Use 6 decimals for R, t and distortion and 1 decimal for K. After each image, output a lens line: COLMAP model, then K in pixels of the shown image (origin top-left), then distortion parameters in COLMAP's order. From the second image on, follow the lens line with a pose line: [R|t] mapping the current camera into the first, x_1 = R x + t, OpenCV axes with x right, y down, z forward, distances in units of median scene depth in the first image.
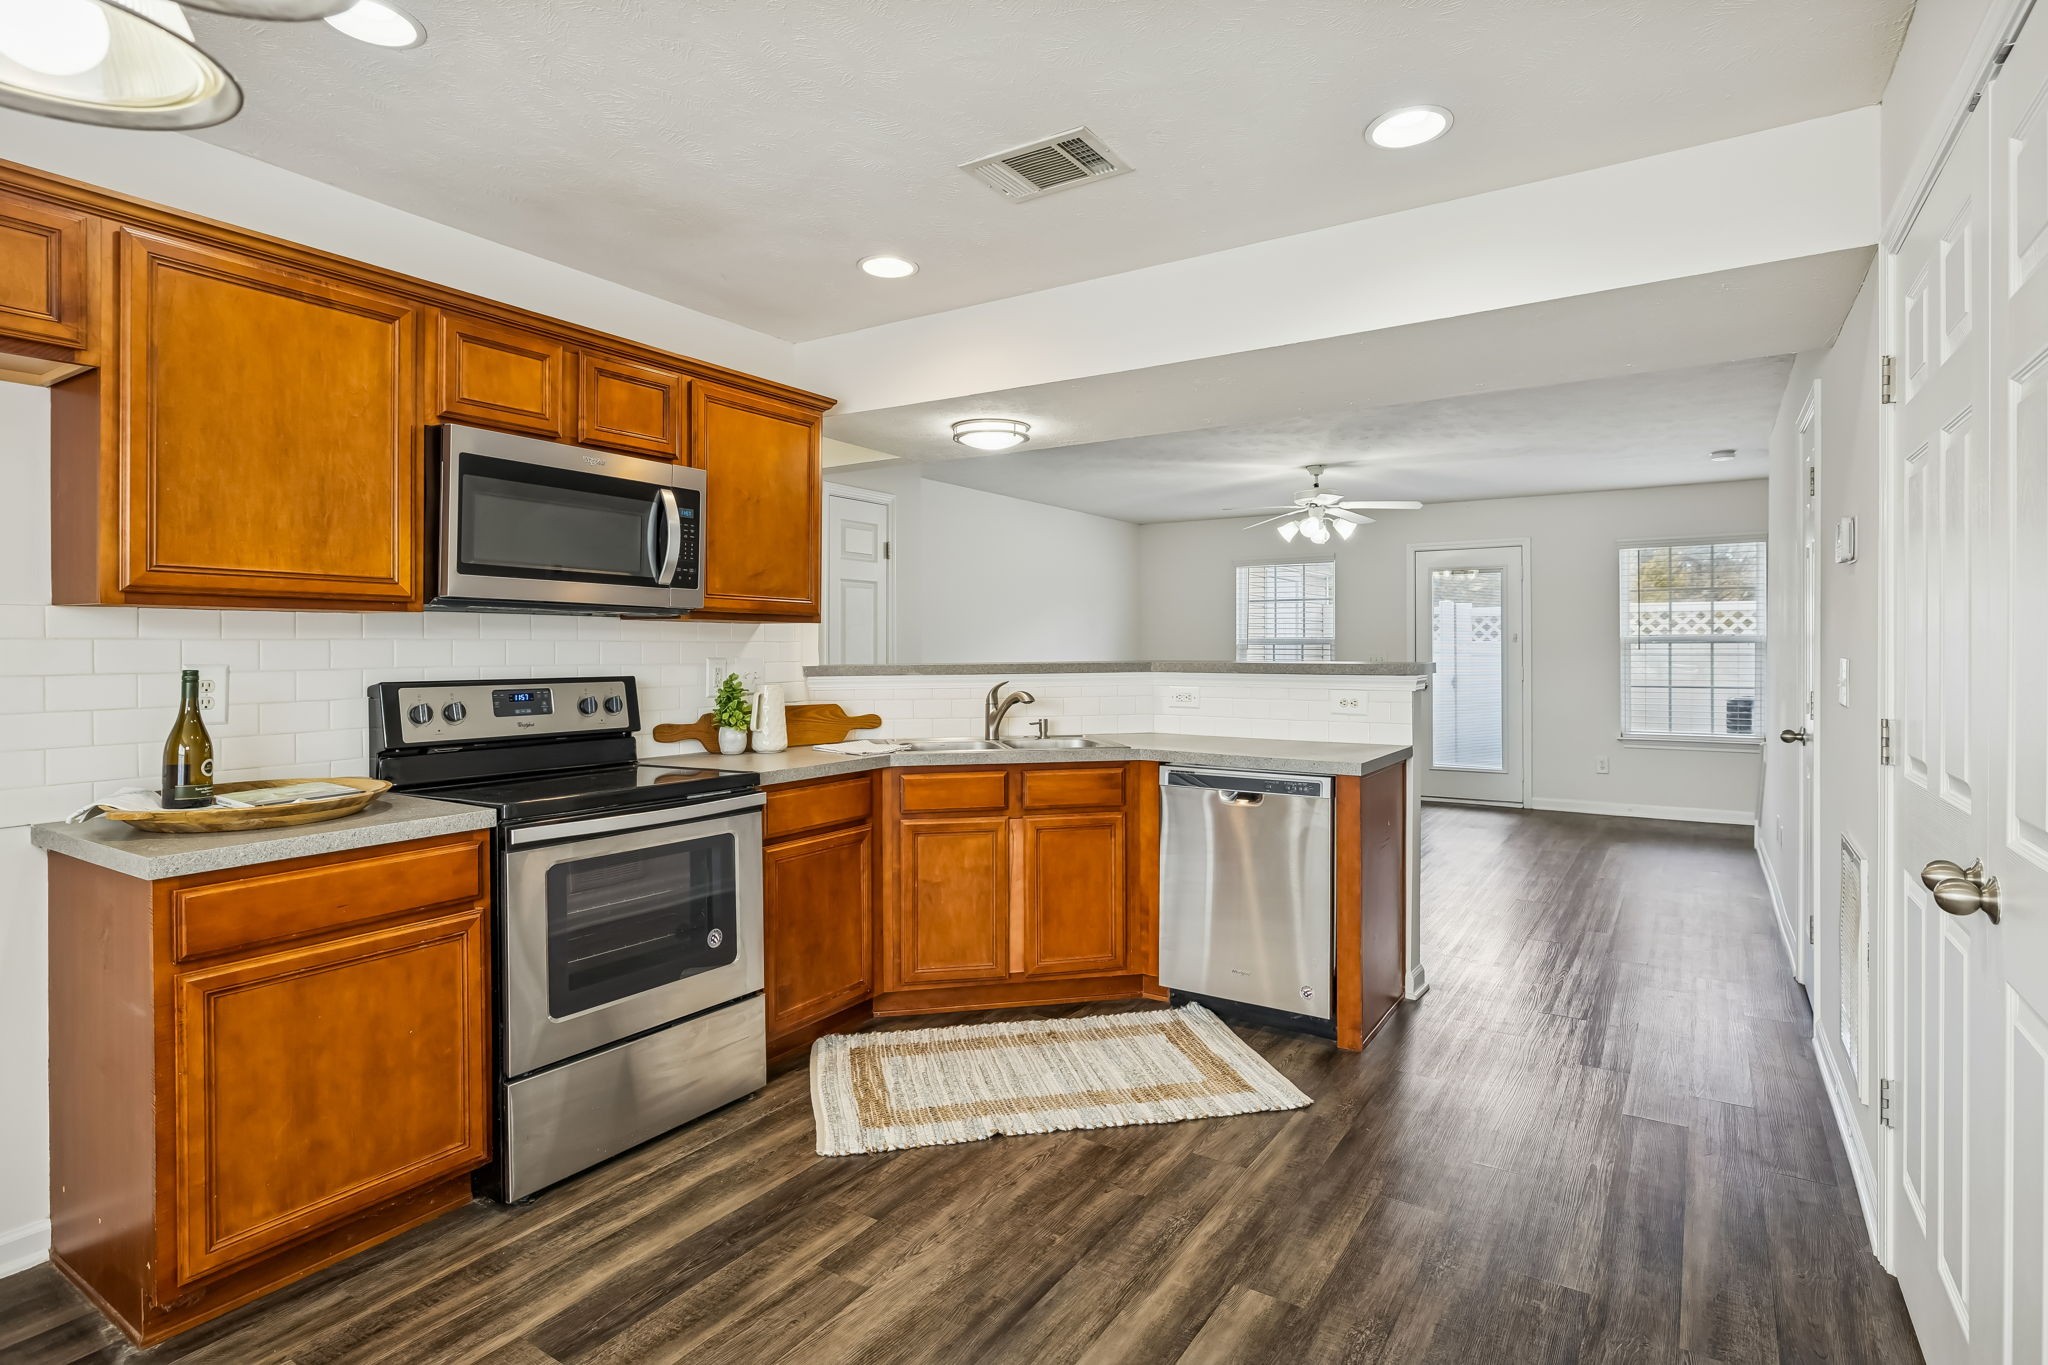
lens RADIAL K [[1028.6, 0, 1021.2], [0, 1028.6, 667.1], [0, 0, 1]] dist [-0.002591, 0.001113]
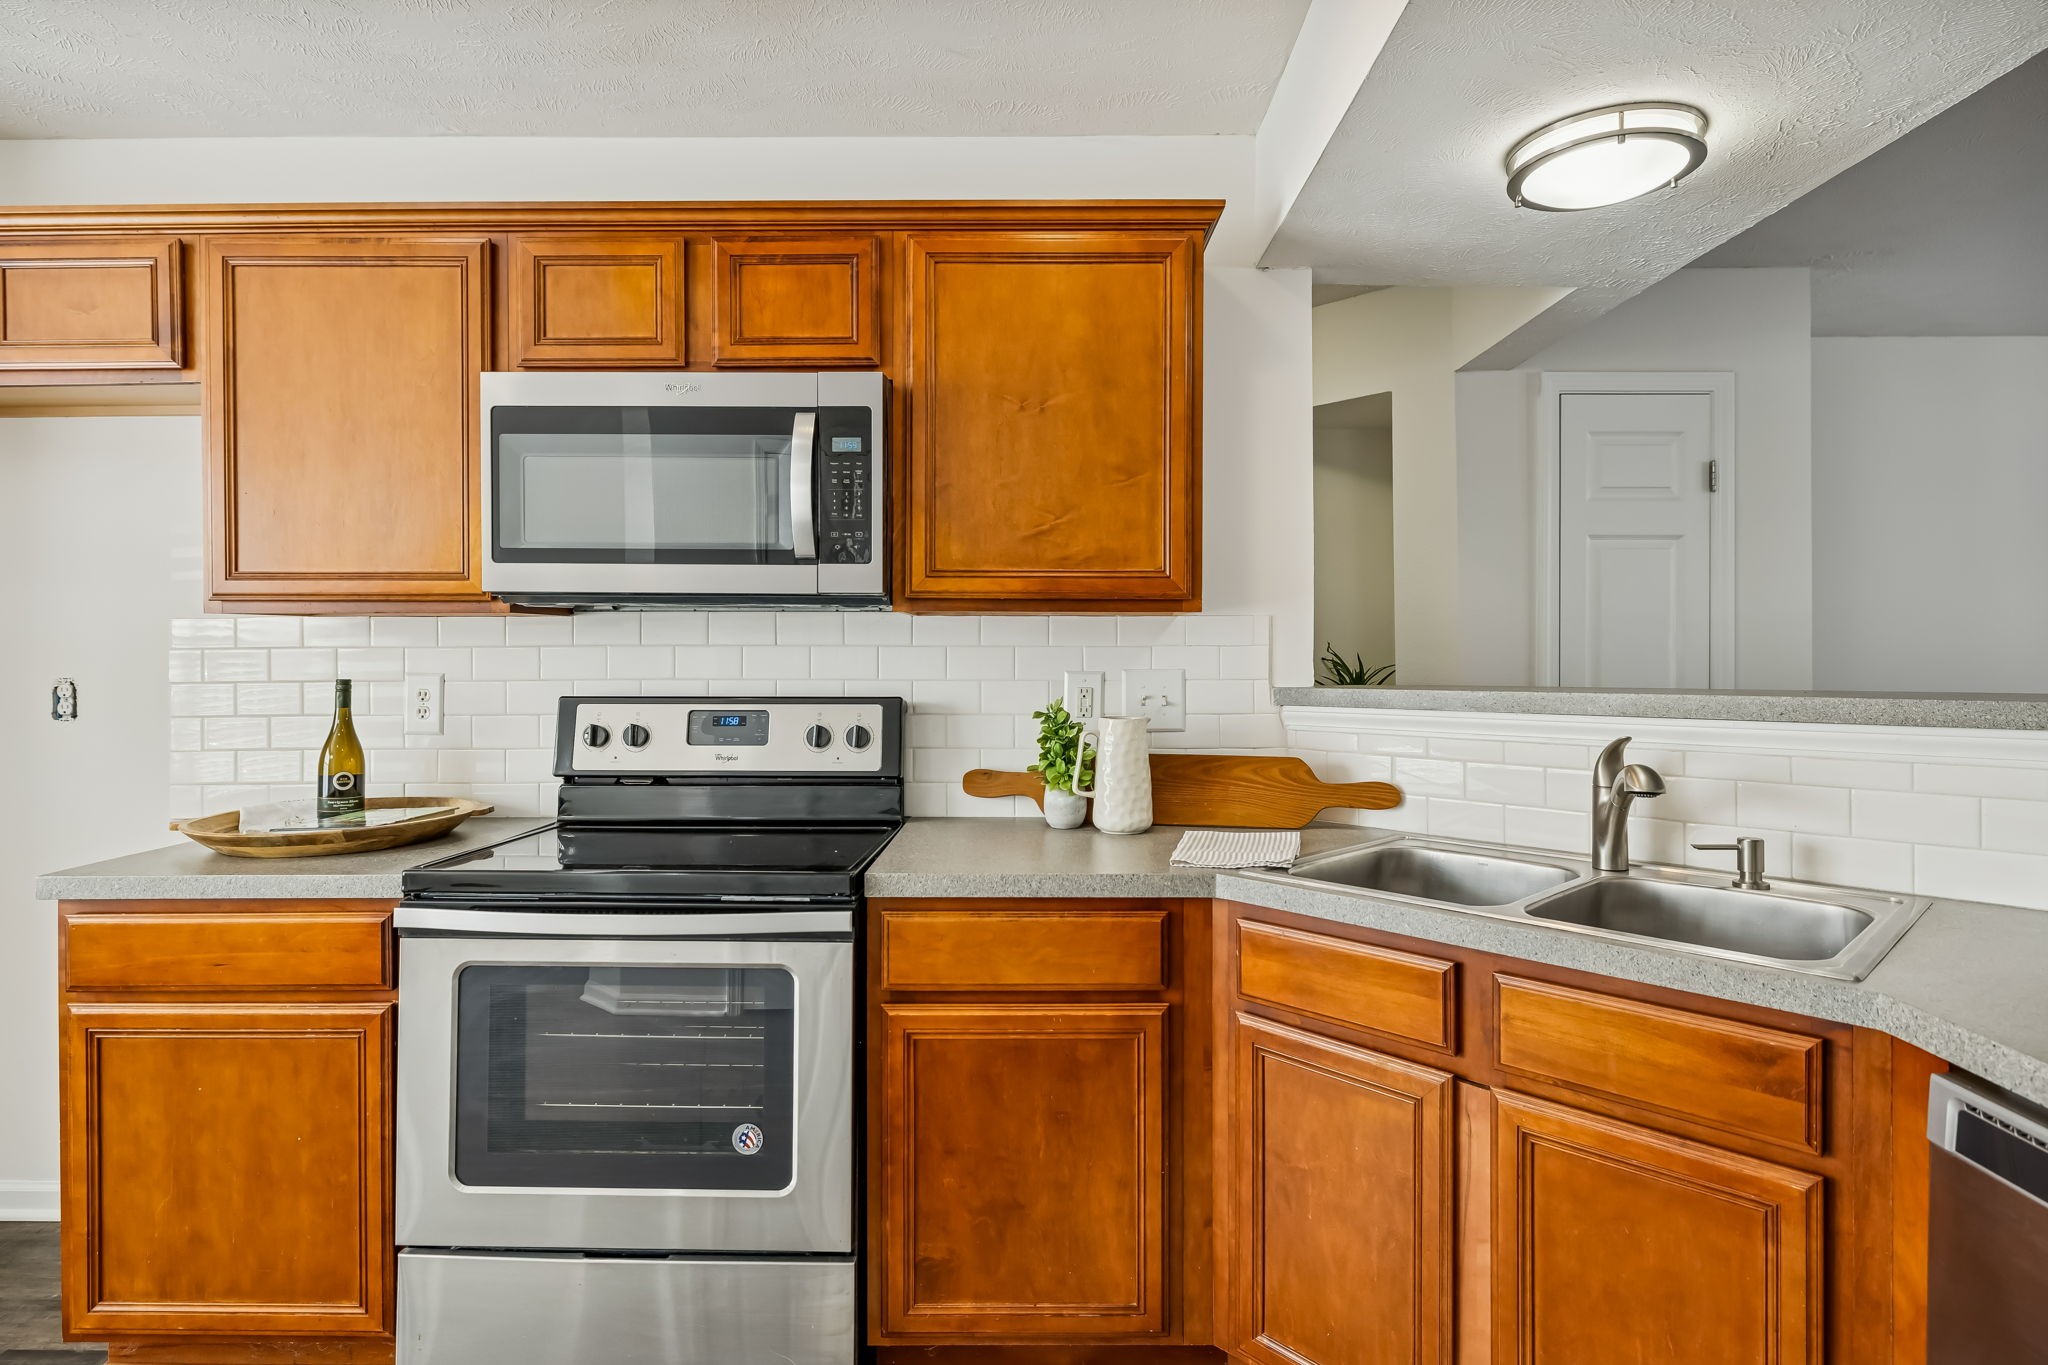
lens RADIAL K [[1071.3, 0, 1032.2], [0, 1071.3, 661.7], [0, 0, 1]] dist [-0.001502, 0.000755]
pose [[0.538777, 0.007836, -0.842412, 0.316048], [-0.015120, 0.999886, -0.000369, -0.018201], [0.842313, 0.012936, 0.538834, 0.792333]]
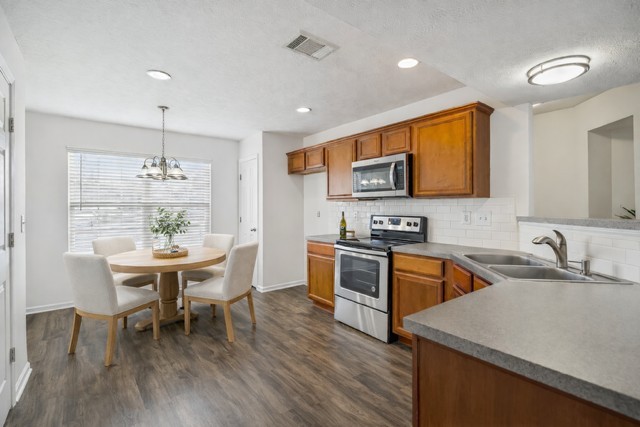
lens RADIAL K [[299.4, 0, 323.0], [0, 299.4, 212.0], [0, 0, 1]] dist [-0.002984, 0.000574]
pose [[-0.314810, 0.012578, -0.949071, 0.736493], [-0.015525, 0.999710, 0.018399, -0.020498], [0.949028, 0.020527, -0.314524, 1.146262]]
